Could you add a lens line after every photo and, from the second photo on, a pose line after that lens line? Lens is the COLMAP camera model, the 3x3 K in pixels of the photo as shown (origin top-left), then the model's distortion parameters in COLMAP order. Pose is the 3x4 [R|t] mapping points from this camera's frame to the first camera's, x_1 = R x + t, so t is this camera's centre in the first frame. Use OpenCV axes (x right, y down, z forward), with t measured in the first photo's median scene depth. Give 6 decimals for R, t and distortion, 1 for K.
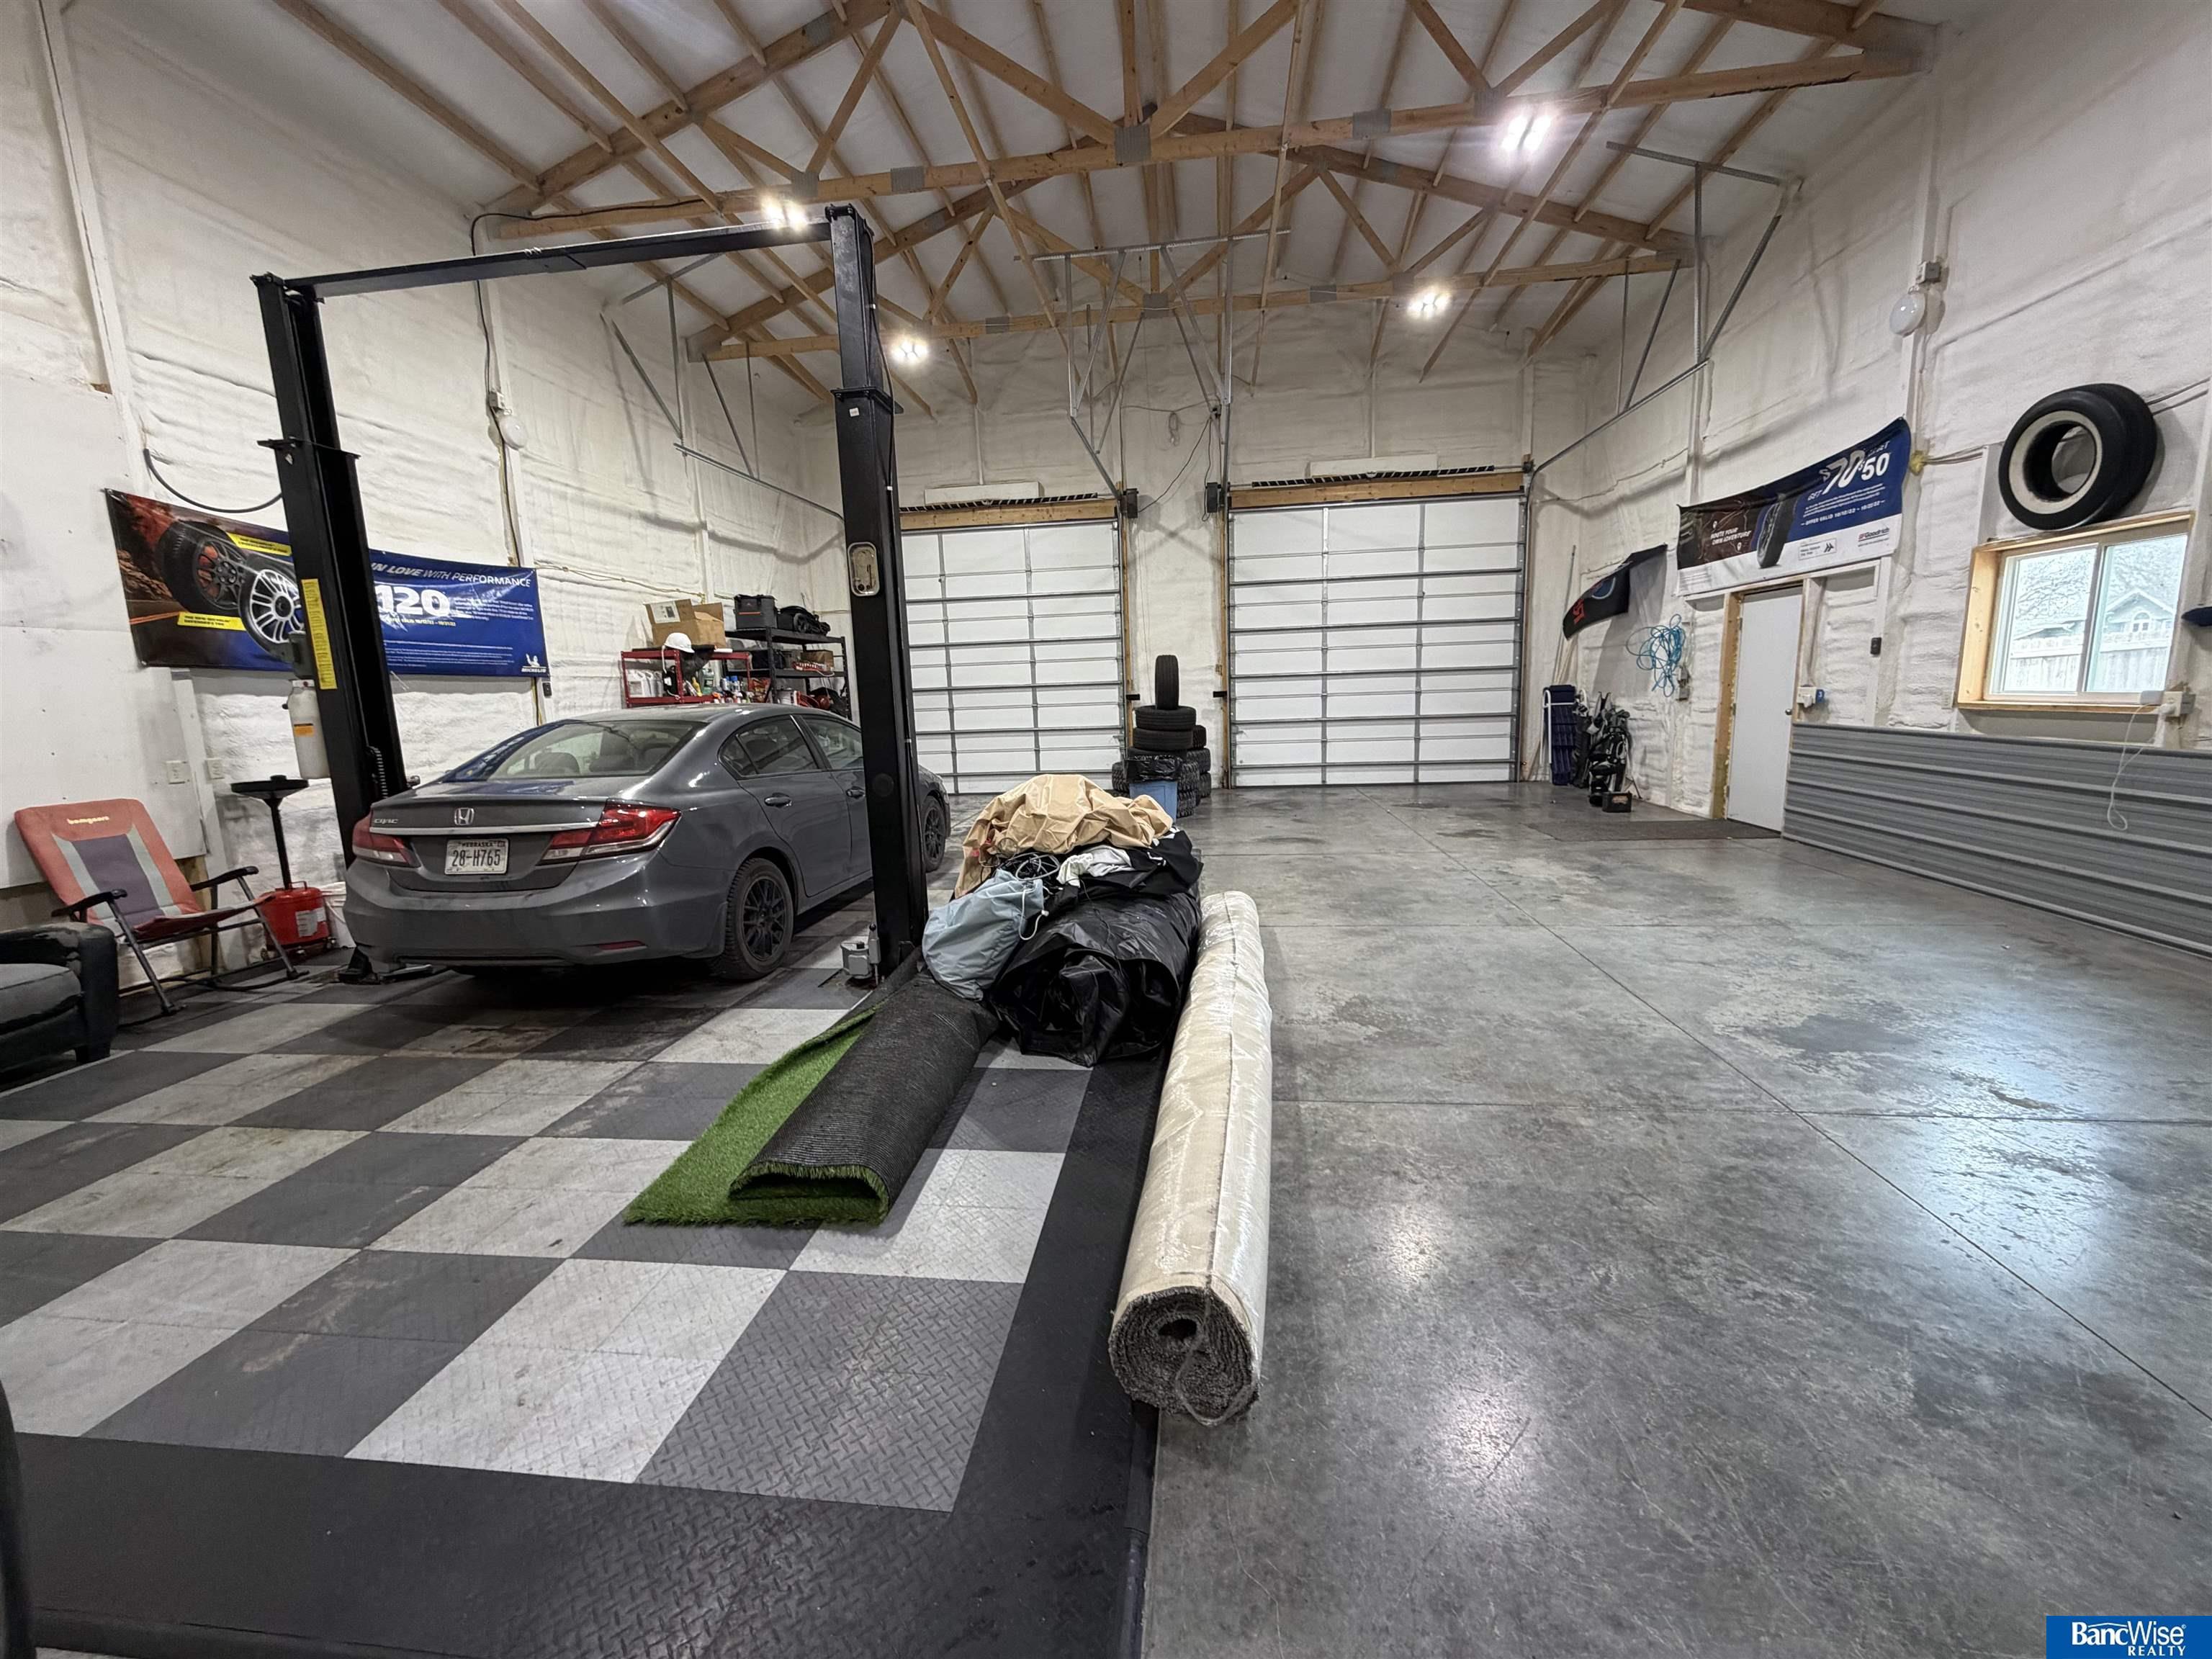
lens RADIAL K [[885.5, 0, 1119.1], [0, 885.5, 831.4], [0, 0, 1]] dist [0.001804, 0.000484]
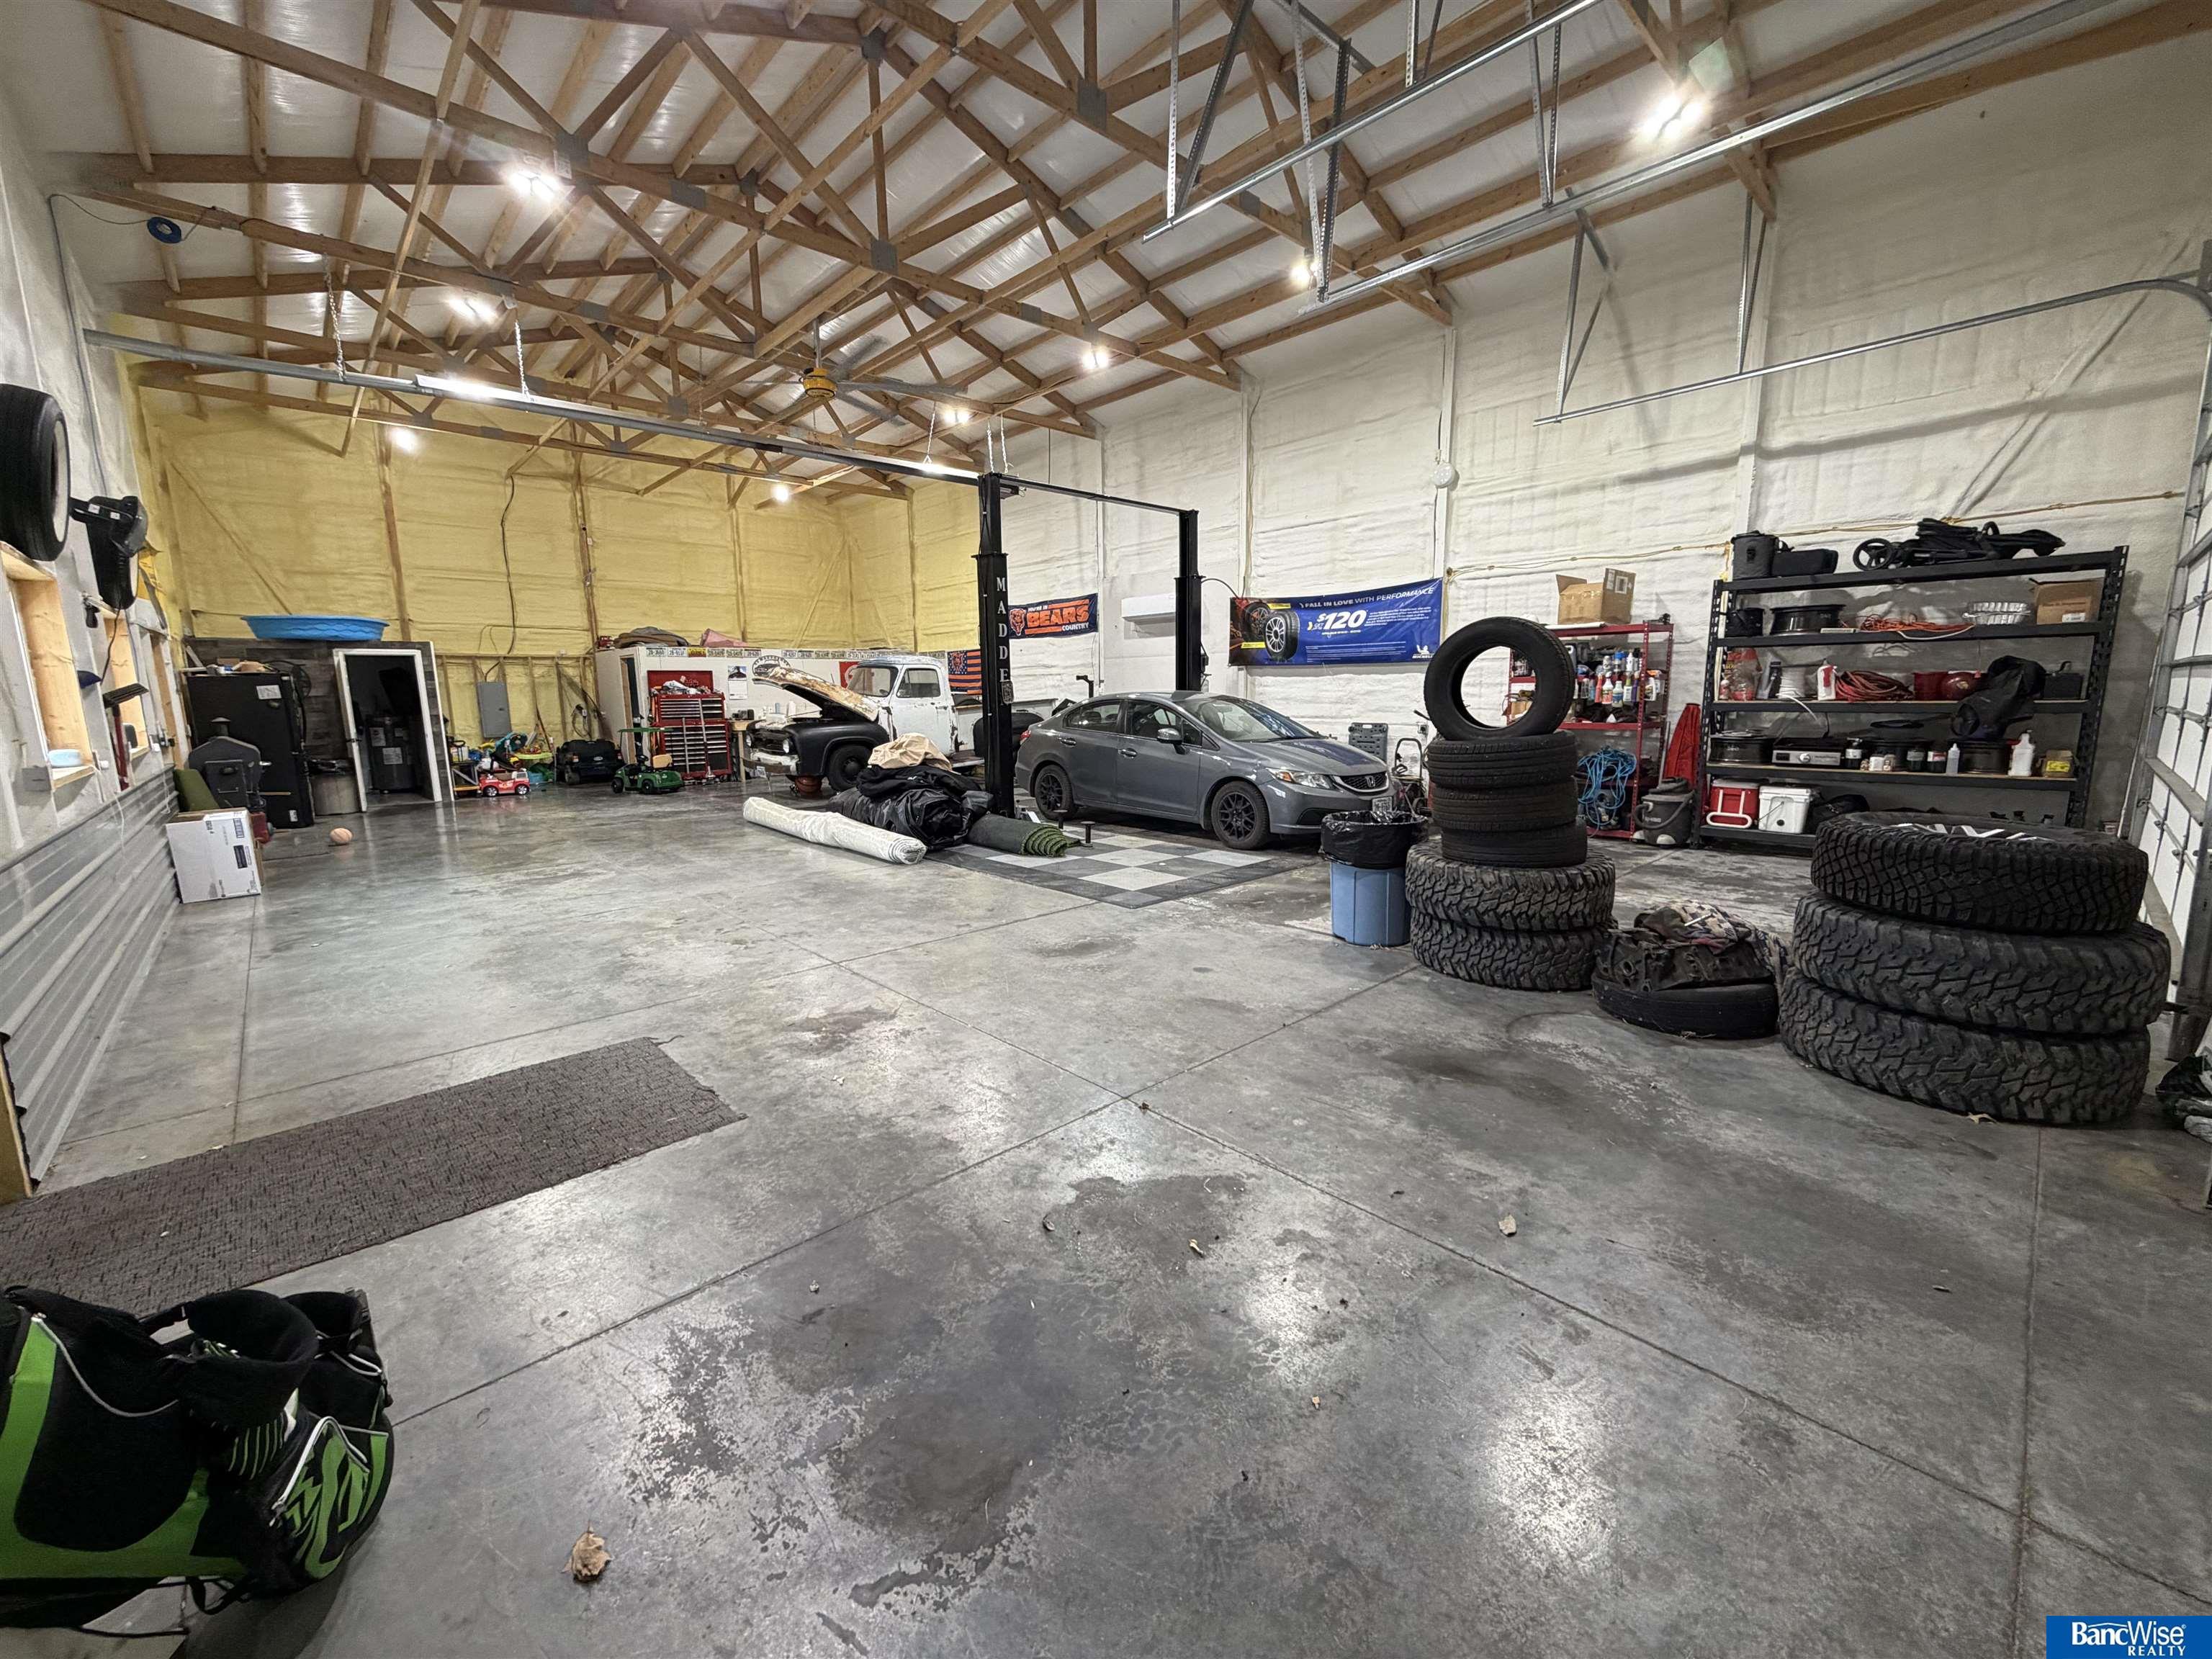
lens RADIAL K [[885.5, 0, 1103.5], [0, 885.5, 836.9], [0, 0, 1]] dist [0.001804, 0.000484]
pose [[-0.638561, 0.173516, -0.749755, 0.448530], [-0.082431, 0.953223, 0.290811, -0.171522], [0.765144, 0.247504, -0.594388, 0.944564]]
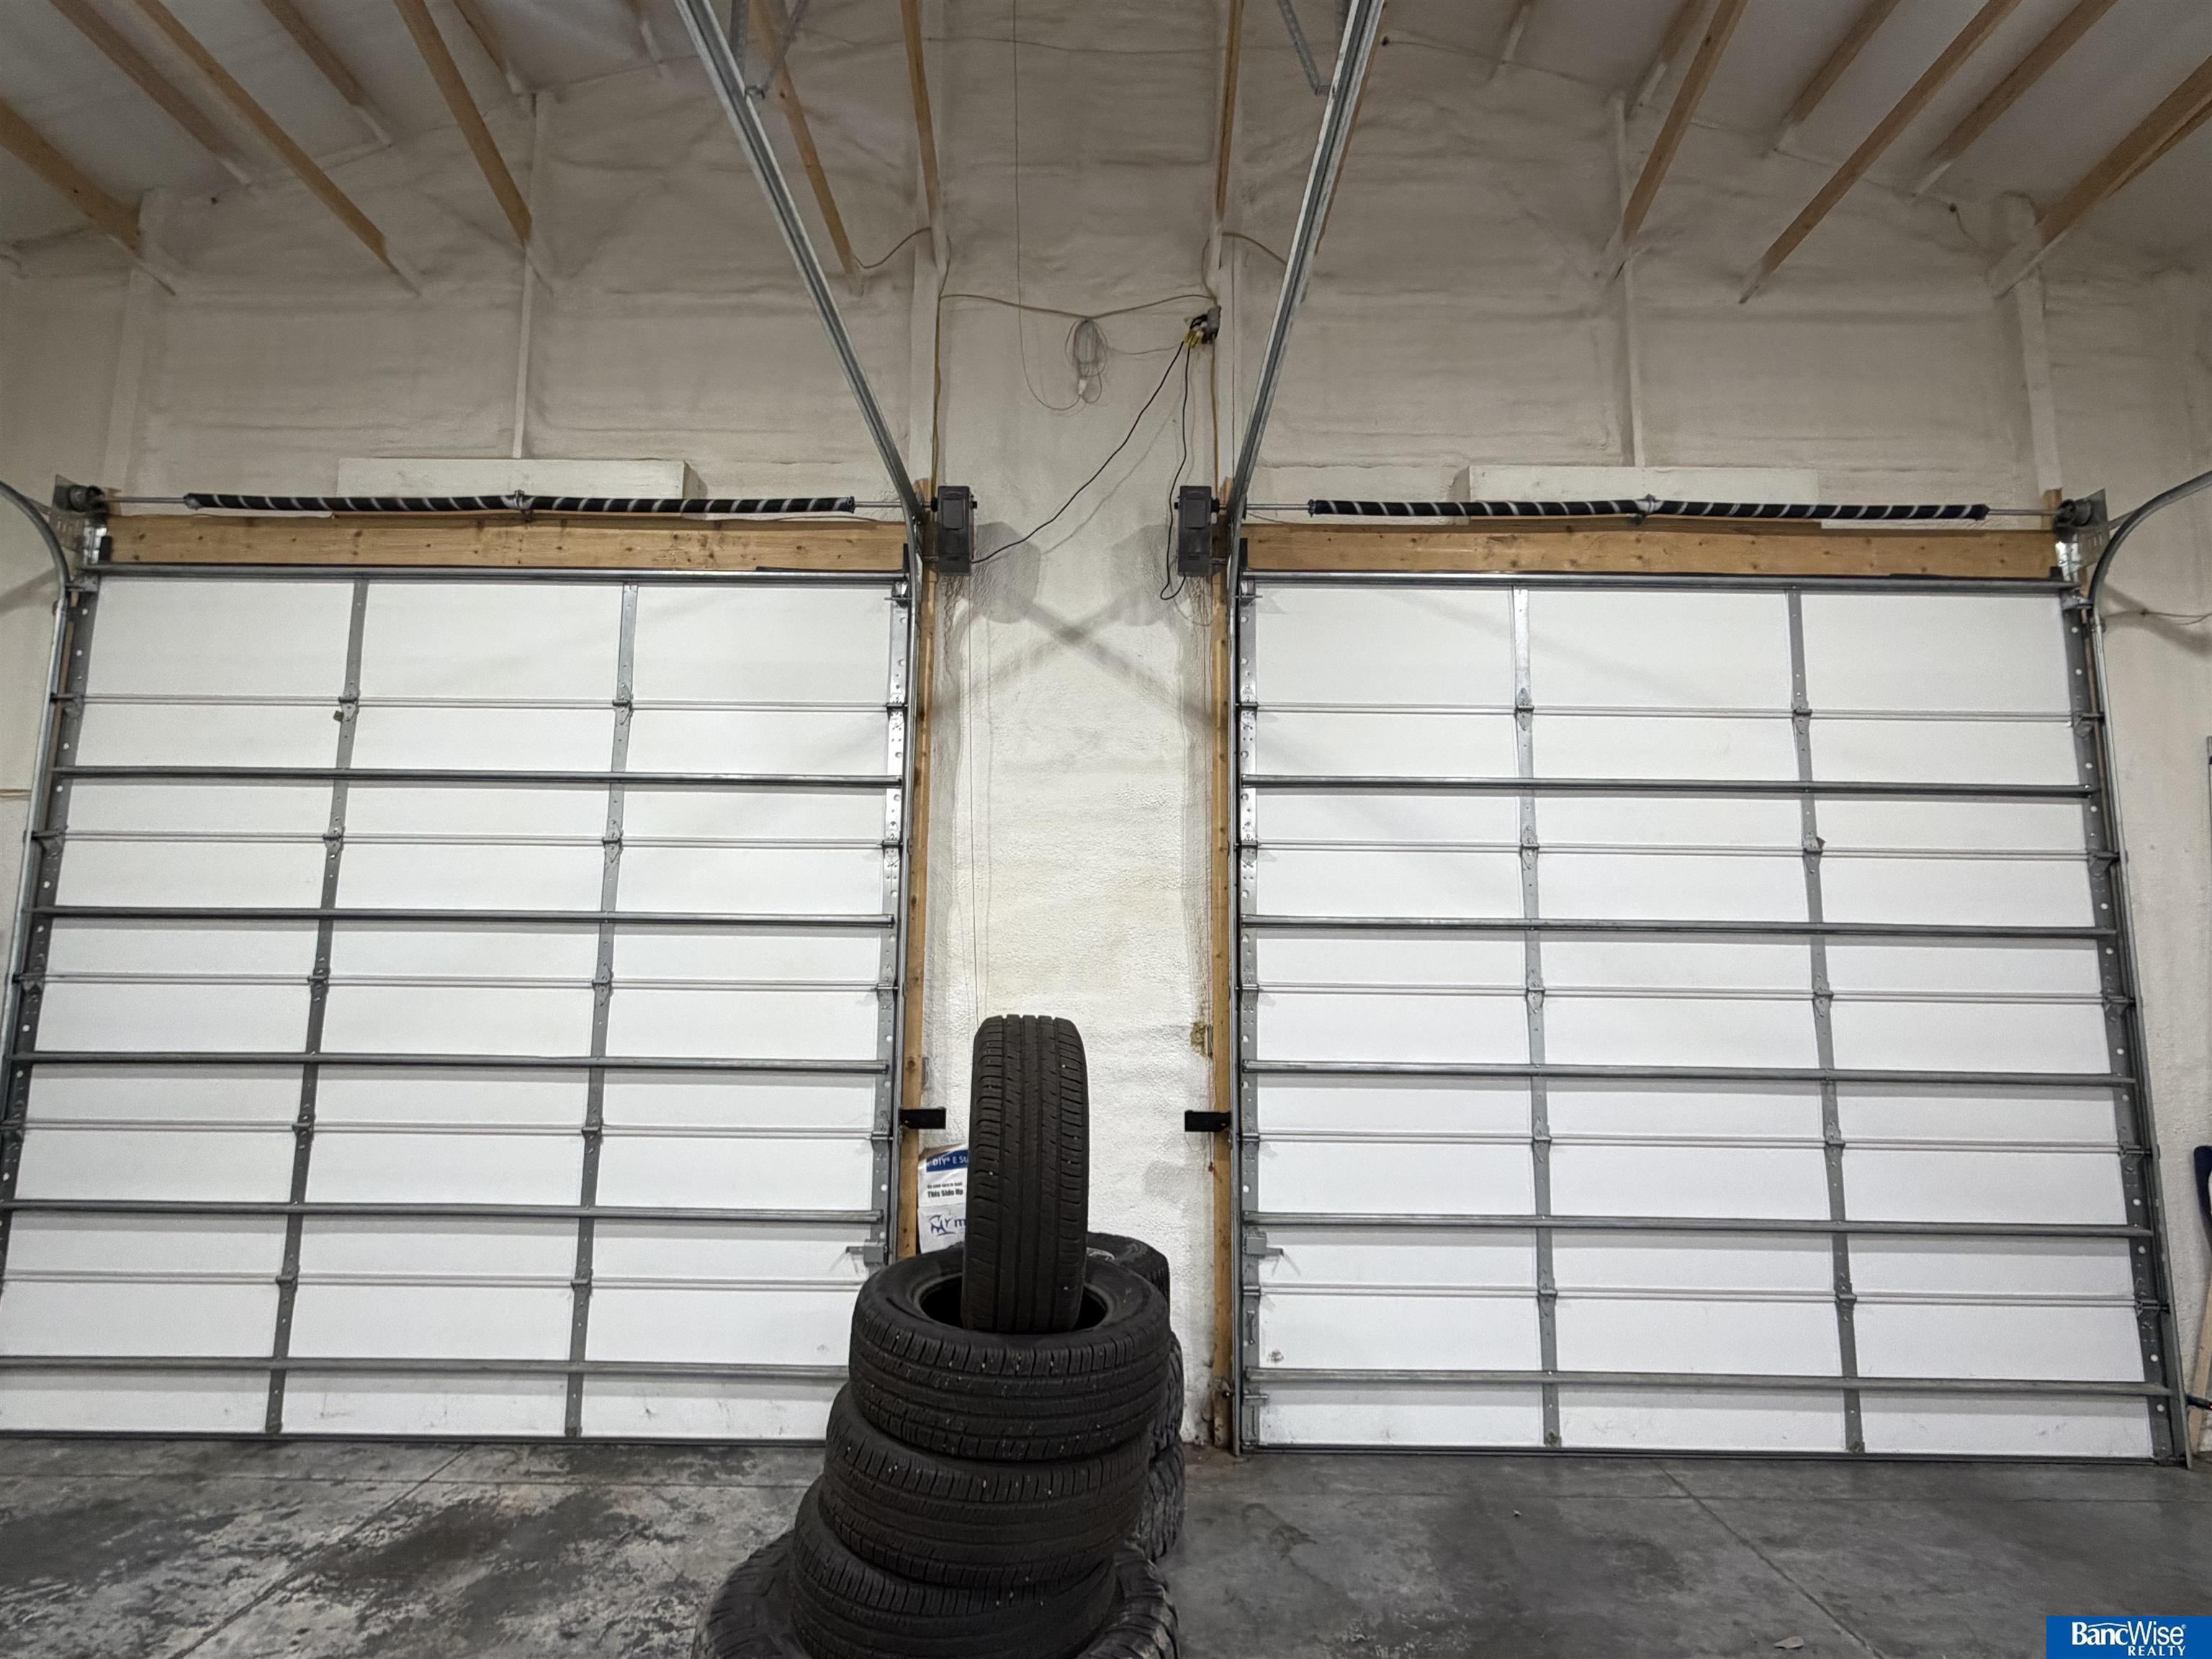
lens RADIAL K [[1171.7, 0, 1096.7], [0, 1171.7, 825.3], [0, 0, 1]] dist [0.019717, 0.000732]
pose [[0.992456, 0.062333, 0.105574, 0.027002], [-0.028560, 0.954963, -0.295348, -0.132881], [-0.119229, 0.290105, 0.949539, 0.595138]]
